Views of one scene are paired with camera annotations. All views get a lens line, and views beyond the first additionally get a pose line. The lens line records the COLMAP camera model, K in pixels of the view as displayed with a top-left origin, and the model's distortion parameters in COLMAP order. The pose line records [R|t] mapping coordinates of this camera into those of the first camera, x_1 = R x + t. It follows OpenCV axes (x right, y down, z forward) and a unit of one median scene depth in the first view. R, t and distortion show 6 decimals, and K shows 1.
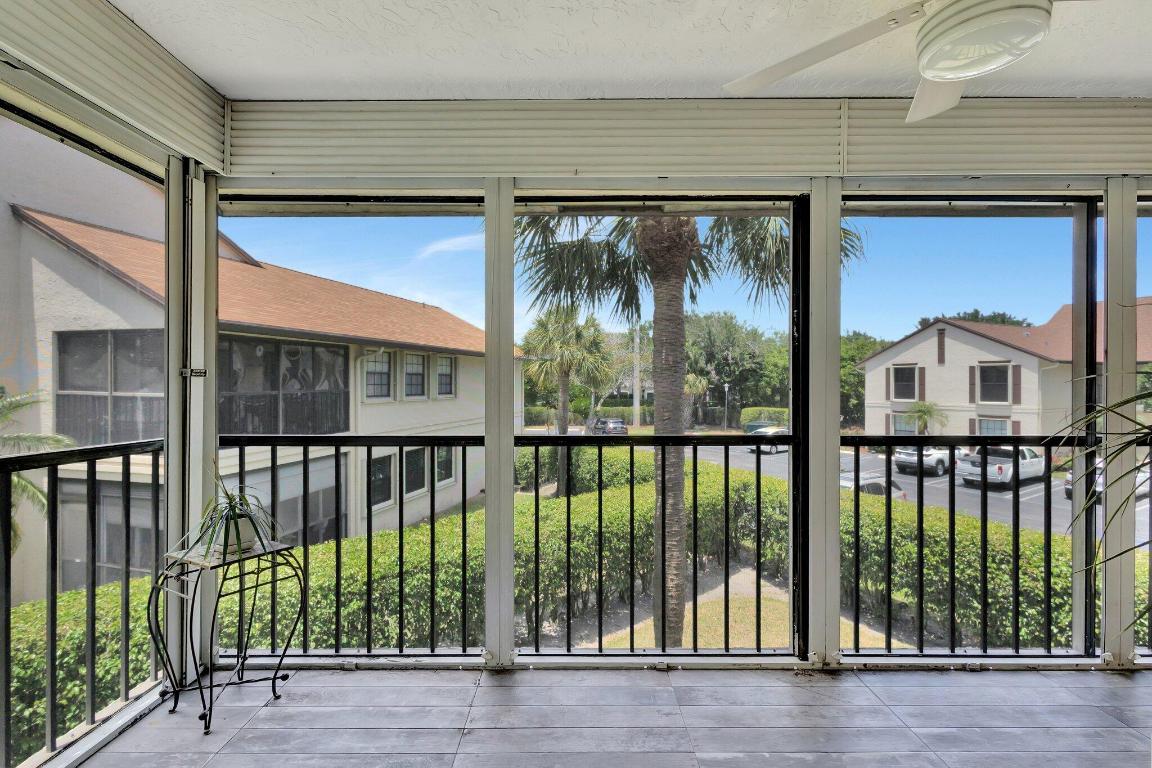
lens RADIAL K [[527.8, 0, 573.0], [0, 527.8, 382.1], [0, 0, 1]] dist [0.001700, -0.000361]
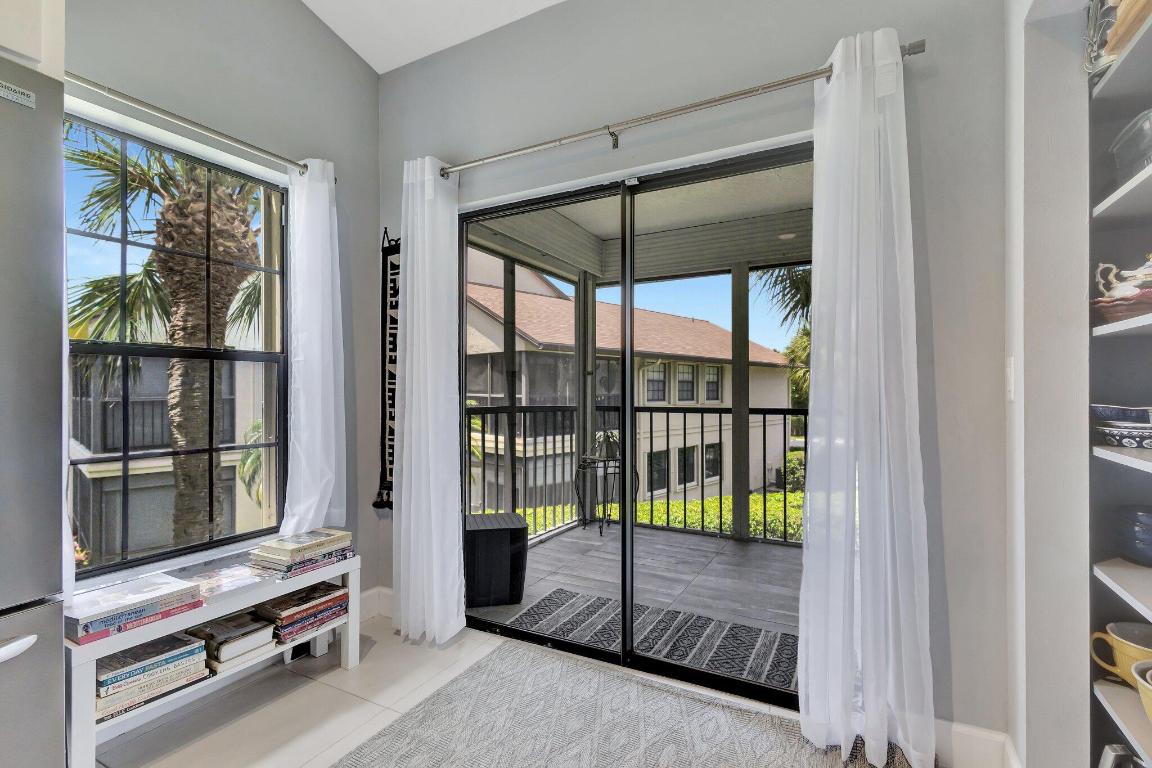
lens RADIAL K [[543.0, 0, 577.3], [0, 543.0, 389.1], [0, 0, 1]] dist [0.002772, 0.000120]
pose [[0.885820, -0.003179, -0.464018, 0.056672], [-0.000356, 0.999972, -0.007532, 0.014371], [0.464029, 0.006837, 0.885794, -0.222693]]
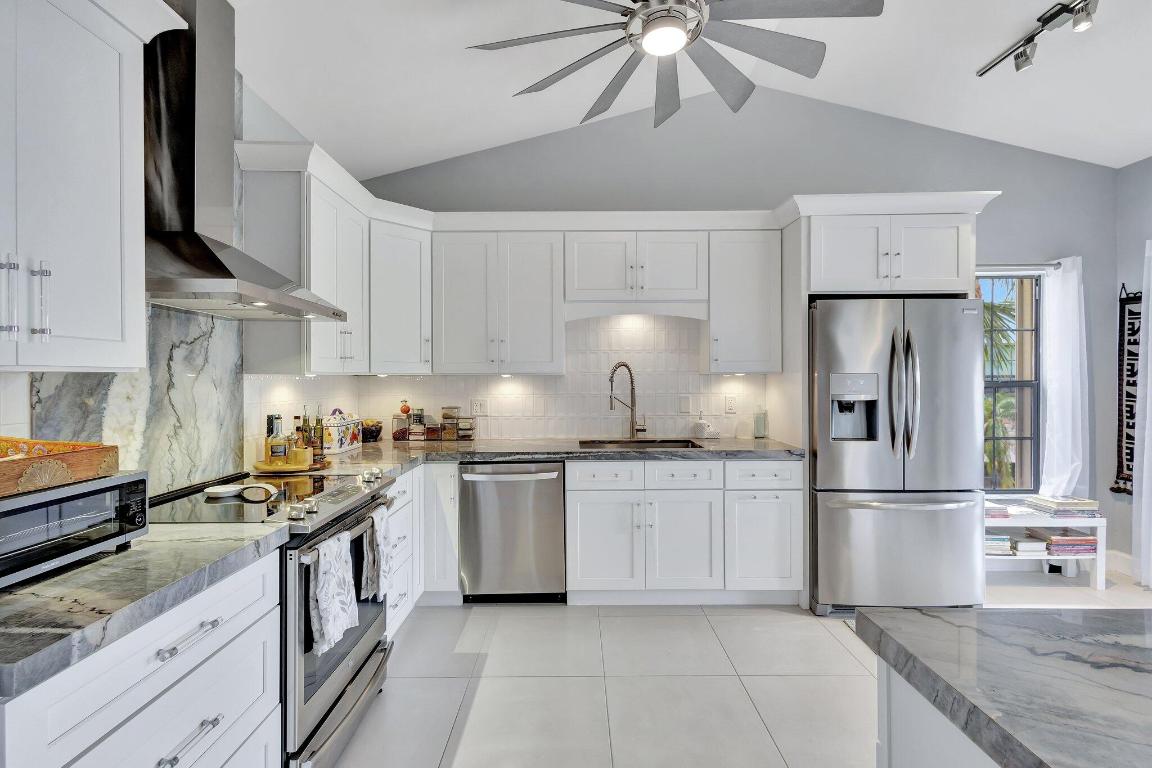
lens RADIAL K [[531.9, 0, 576.0], [0, 531.9, 384.0], [0, 0, 1]] dist [0.001246, 0.000300]
pose [[0.011593, 0.008418, -0.999897, 0.901023], [-0.000653, 0.999964, 0.008411, -0.097464], [0.999933, 0.000555, 0.011598, -1.262614]]
